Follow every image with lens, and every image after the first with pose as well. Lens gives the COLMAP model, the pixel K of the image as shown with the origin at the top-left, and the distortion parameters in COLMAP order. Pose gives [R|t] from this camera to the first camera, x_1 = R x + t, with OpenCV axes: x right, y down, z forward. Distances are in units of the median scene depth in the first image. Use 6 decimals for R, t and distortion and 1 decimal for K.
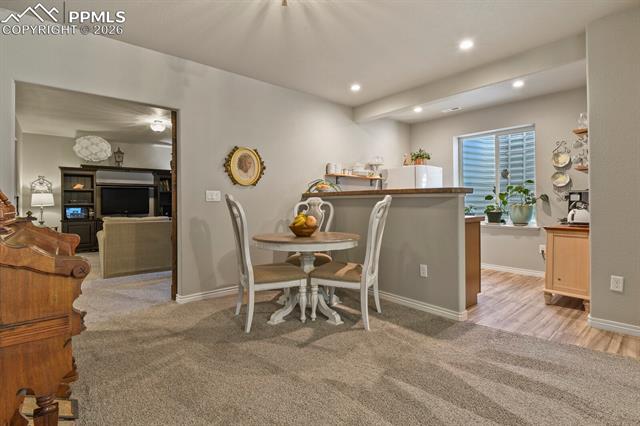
lens RADIAL K [[314.6, 0, 325.8], [0, 314.6, 212.6], [0, 0, 1]] dist [-0.002591, -0.000409]
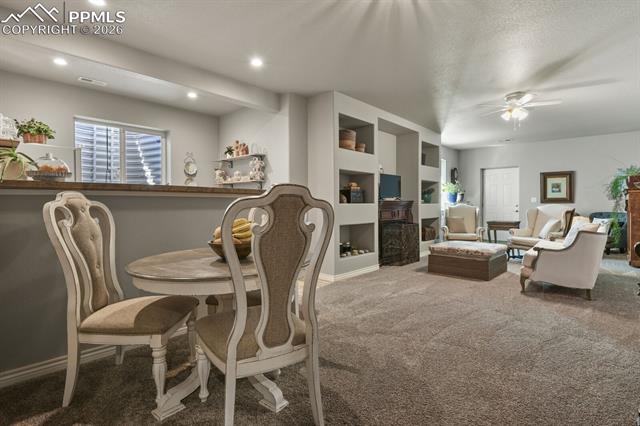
lens RADIAL K [[314.6, 0, 325.8], [0, 314.6, 212.6], [0, 0, 1]] dist [-0.002591, -0.000409]
pose [[-0.103468, -0.025244, 0.994312, -0.550107], [0.031611, 0.999089, 0.028655, -0.020281], [-0.994130, 0.034397, -0.102576, 0.686612]]
